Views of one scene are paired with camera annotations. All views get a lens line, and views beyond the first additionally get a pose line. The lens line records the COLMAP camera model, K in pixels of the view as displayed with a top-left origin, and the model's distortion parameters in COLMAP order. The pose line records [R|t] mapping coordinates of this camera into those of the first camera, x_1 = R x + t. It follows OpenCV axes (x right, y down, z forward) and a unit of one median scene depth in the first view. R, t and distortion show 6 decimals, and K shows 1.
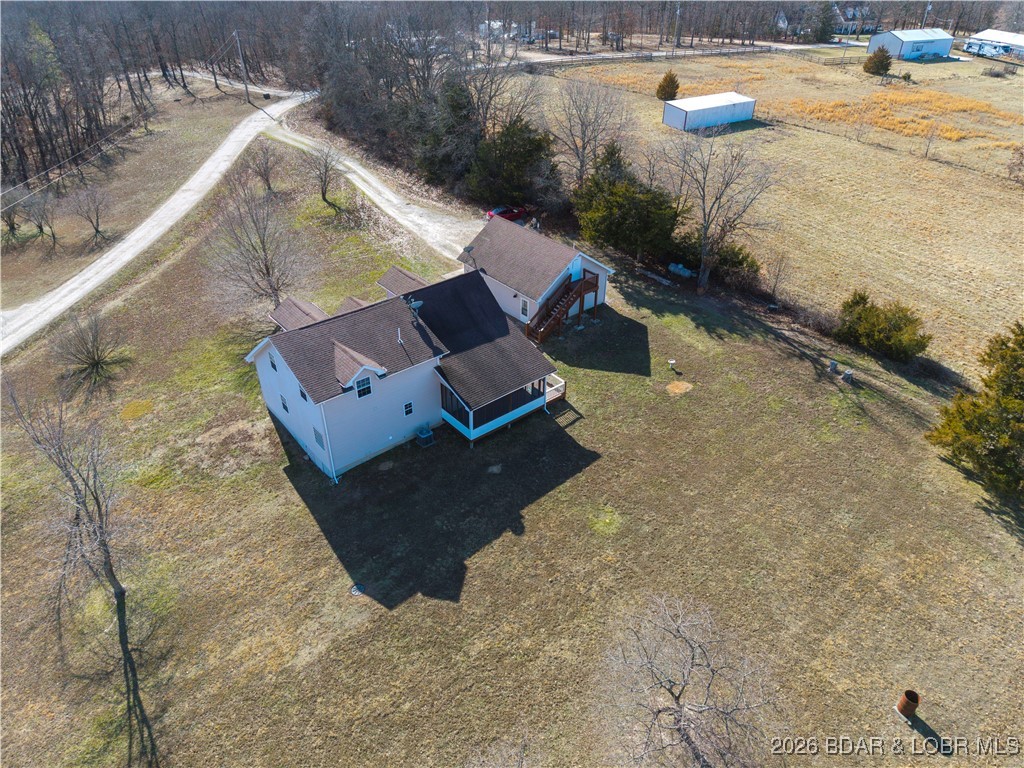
lens RADIAL K [[685.7, 0, 519.5], [0, 685.7, 380.4], [0, 0, 1]] dist [0.031503, -0.010448]
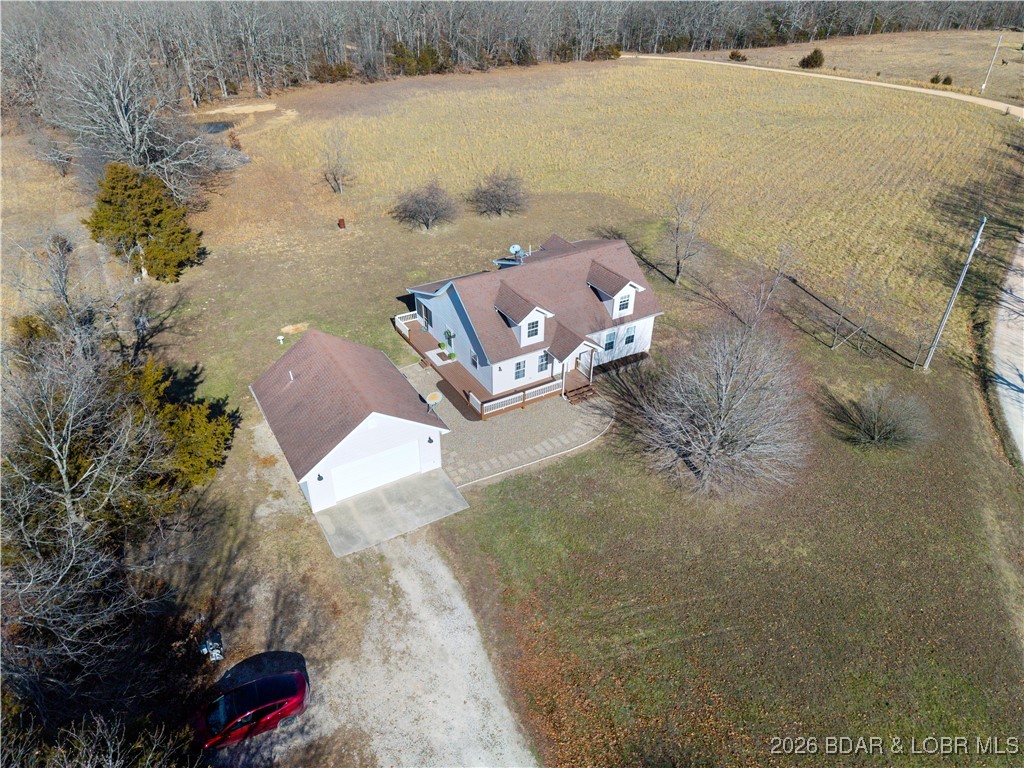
lens RADIAL K [[685.7, 0, 513.4], [0, 685.7, 386.2], [0, 0, 1]] dist [0.031503, -0.010448]
pose [[-0.986870, -0.101053, 0.126001, -0.324232], [0.076180, 0.396677, 0.914792, -1.107327], [-0.142424, 0.912379, -0.383770, 1.665645]]
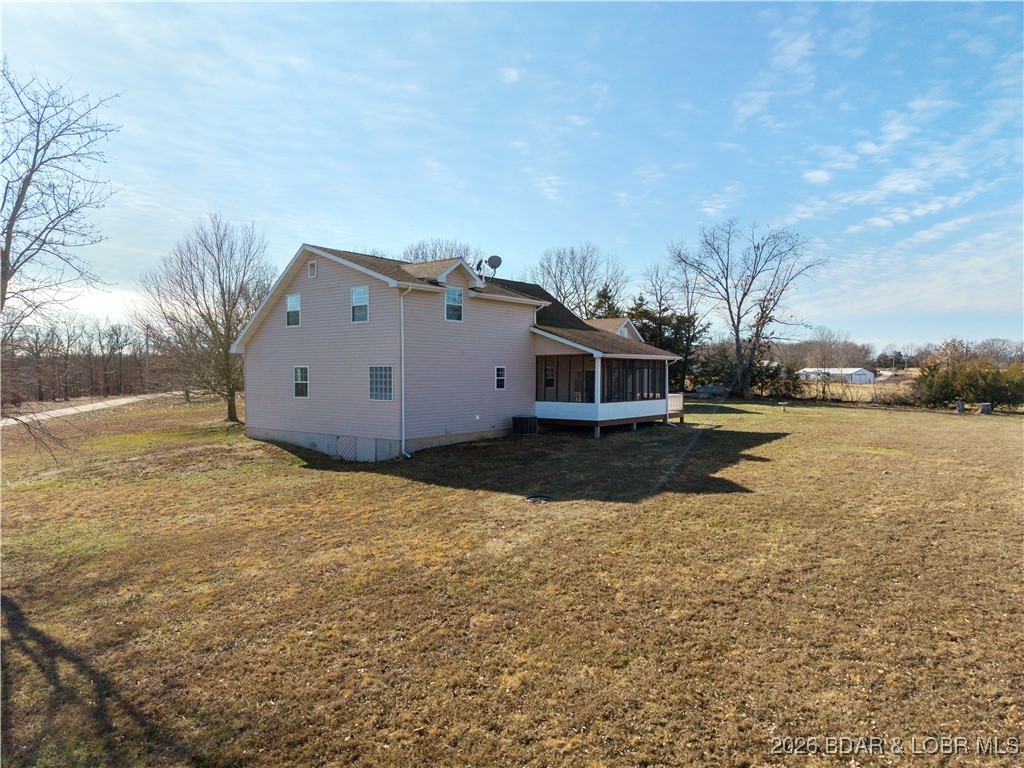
lens RADIAL K [[685.7, 0, 504.1], [0, 685.7, 378.4], [0, 0, 1]] dist [0.031503, -0.010448]
pose [[0.981846, -0.006238, 0.189577, -0.278227], [0.108286, 0.839017, -0.533221, 0.384772], [-0.155733, 0.544069, 0.824461, 0.452753]]
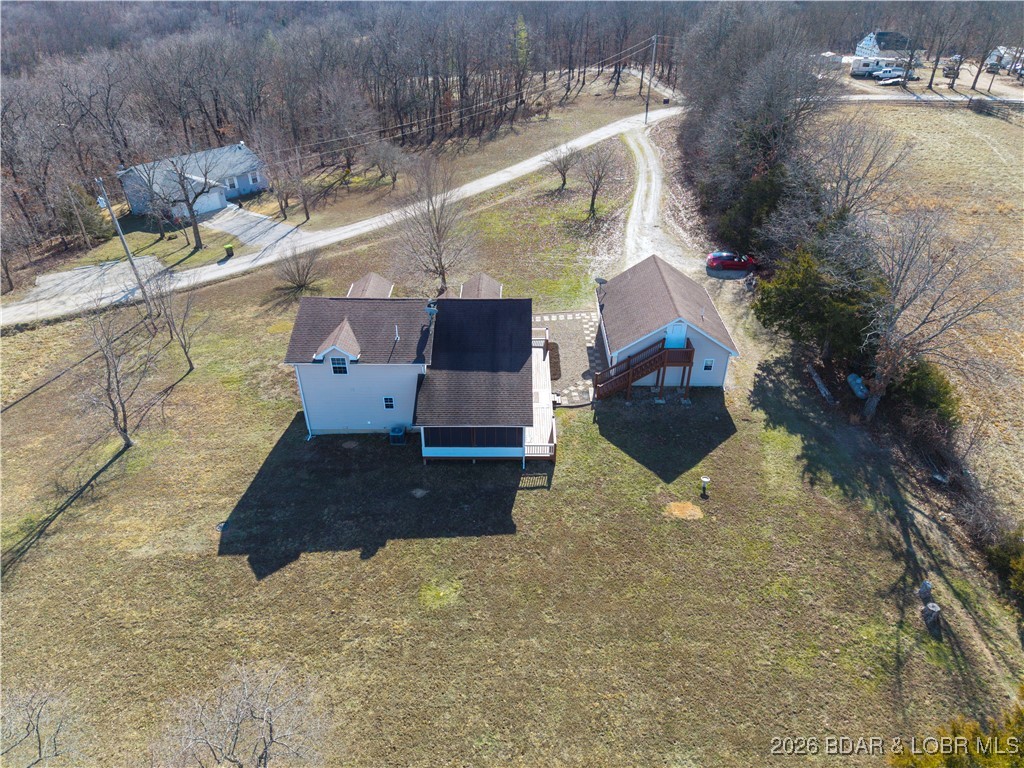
lens RADIAL K [[685.7, 0, 516.7], [0, 685.7, 383.7], [0, 0, 1]] dist [0.031503, -0.010448]
pose [[0.762860, 0.351573, -0.542624, 0.523919], [-0.354098, 0.929370, 0.104333, -0.158473], [0.540979, 0.112550, 0.833471, 0.238692]]
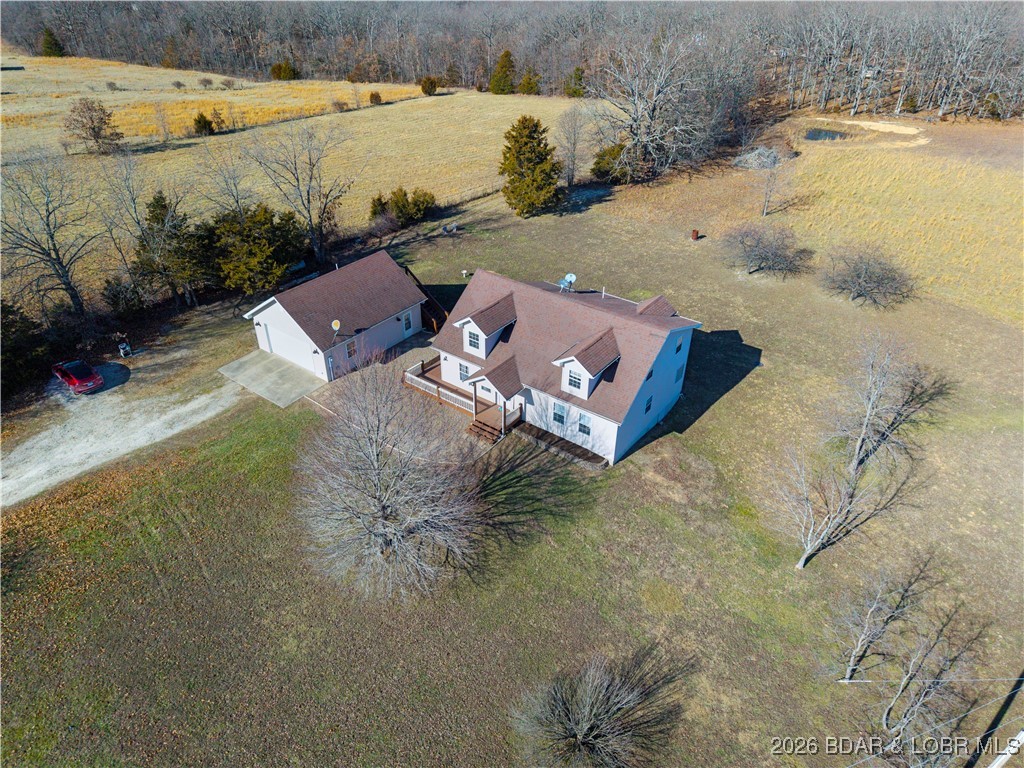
lens RADIAL K [[685.7, 0, 512.6], [0, 685.7, 385.5], [0, 0, 1]] dist [0.031503, -0.010448]
pose [[-0.229131, -0.545660, 0.806073, -1.104461], [0.527819, 0.626142, 0.573893, -0.678260], [-0.817867, 0.556958, 0.144541, 1.003154]]
